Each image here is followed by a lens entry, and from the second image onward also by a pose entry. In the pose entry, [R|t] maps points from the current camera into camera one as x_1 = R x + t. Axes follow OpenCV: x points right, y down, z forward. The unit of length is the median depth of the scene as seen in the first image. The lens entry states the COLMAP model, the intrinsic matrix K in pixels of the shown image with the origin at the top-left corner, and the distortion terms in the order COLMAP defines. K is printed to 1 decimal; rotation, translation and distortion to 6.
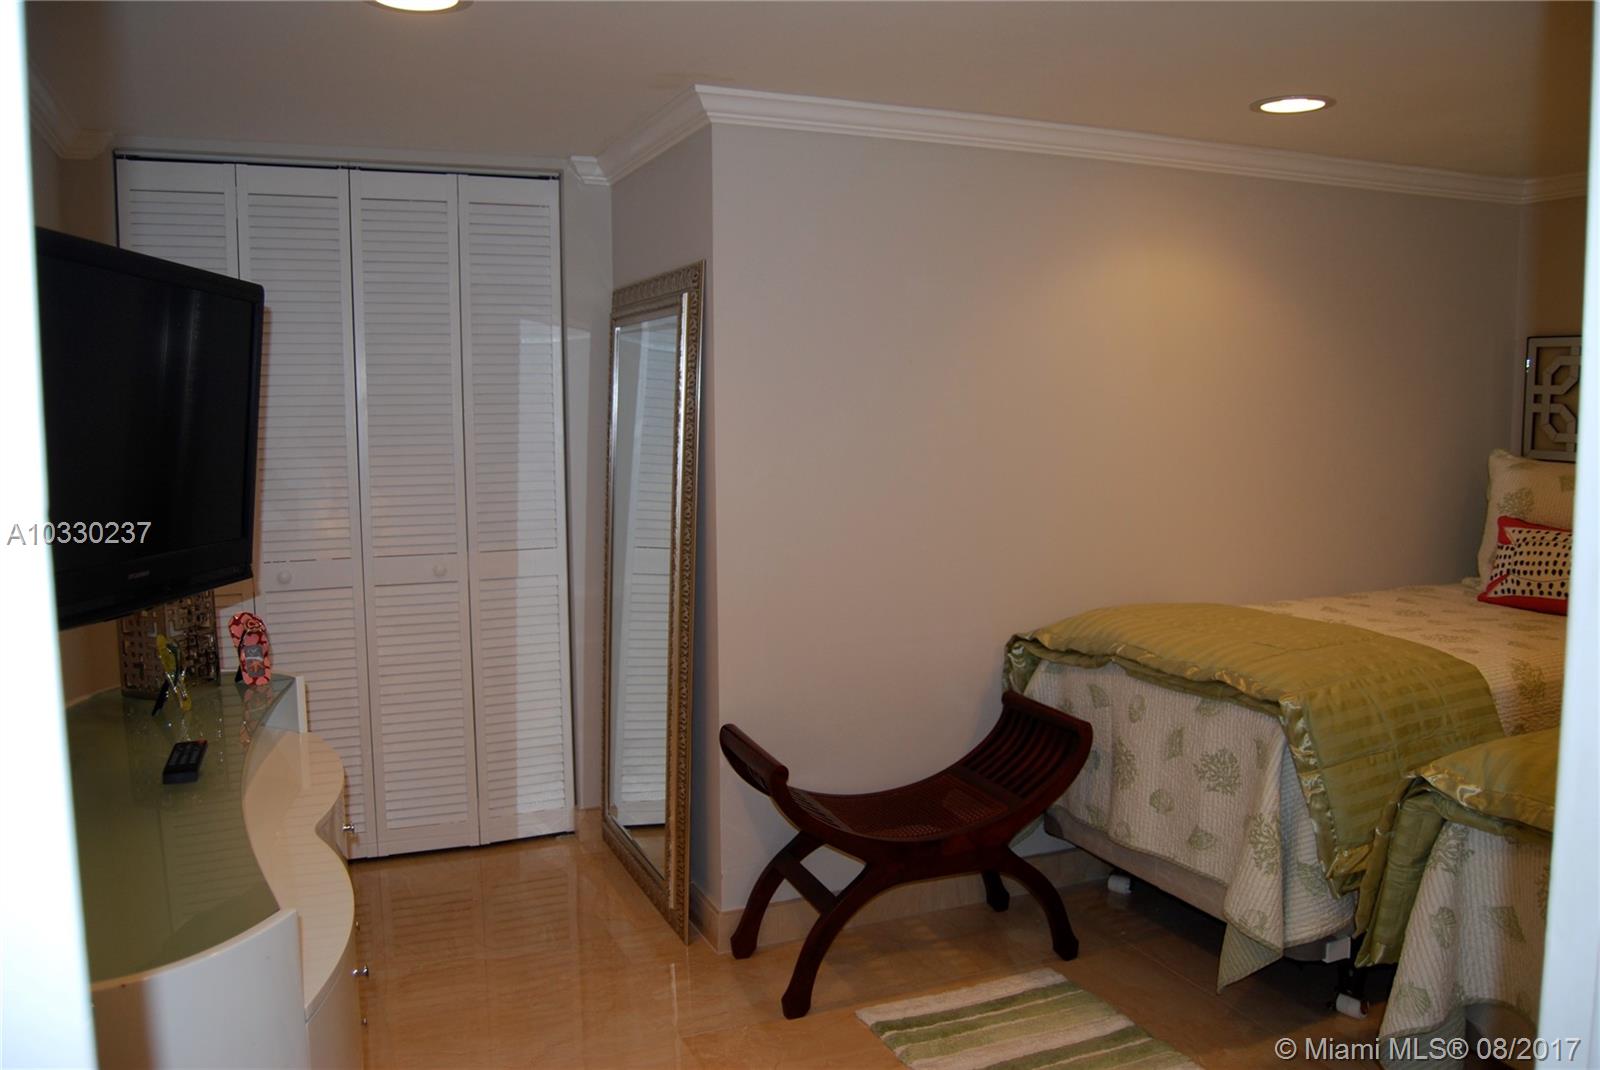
lens RADIAL K [[1258.5, 0, 800.0], [0, 1258.5, 535.0], [0, 0, 1]] dist [-0.092844, 0.053256]
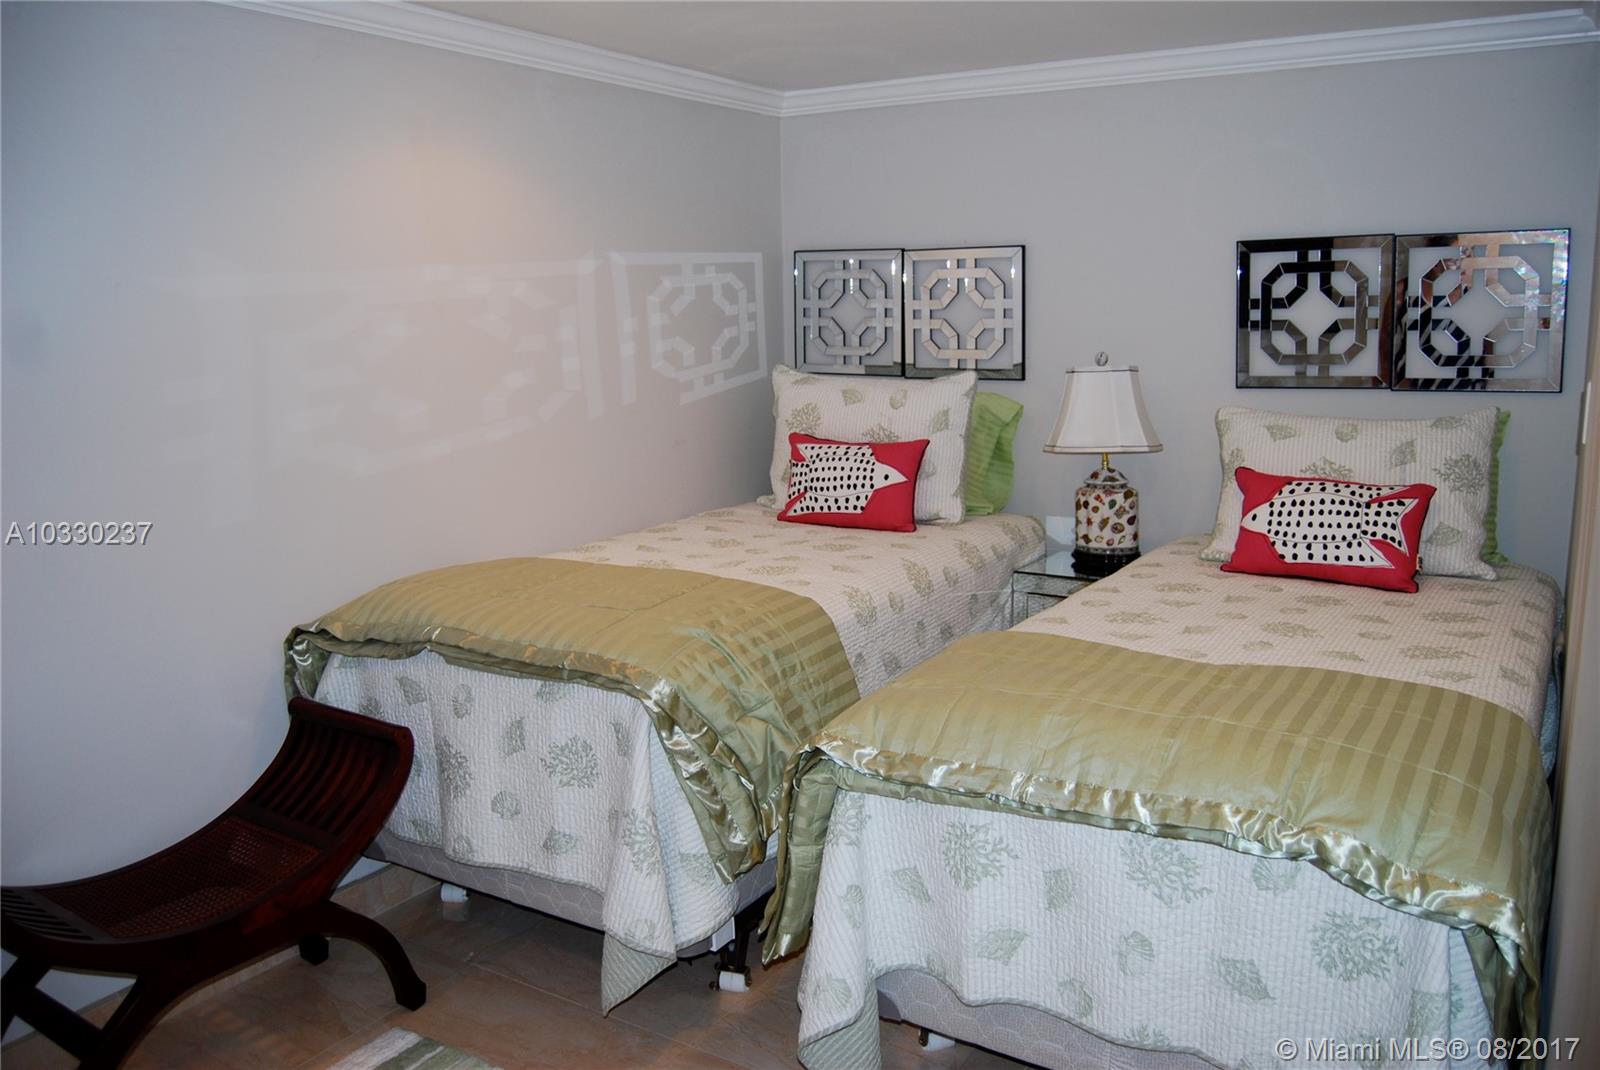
lens RADIAL K [[1258.5, 0, 800.0], [0, 1258.5, 535.0], [0, 0, 1]] dist [-0.092844, 0.053256]
pose [[0.826608, -0.110838, 0.551755, 0.007984], [0.074946, 0.993362, 0.087269, -0.026110], [-0.557765, -0.030786, 0.829428, 0.180903]]
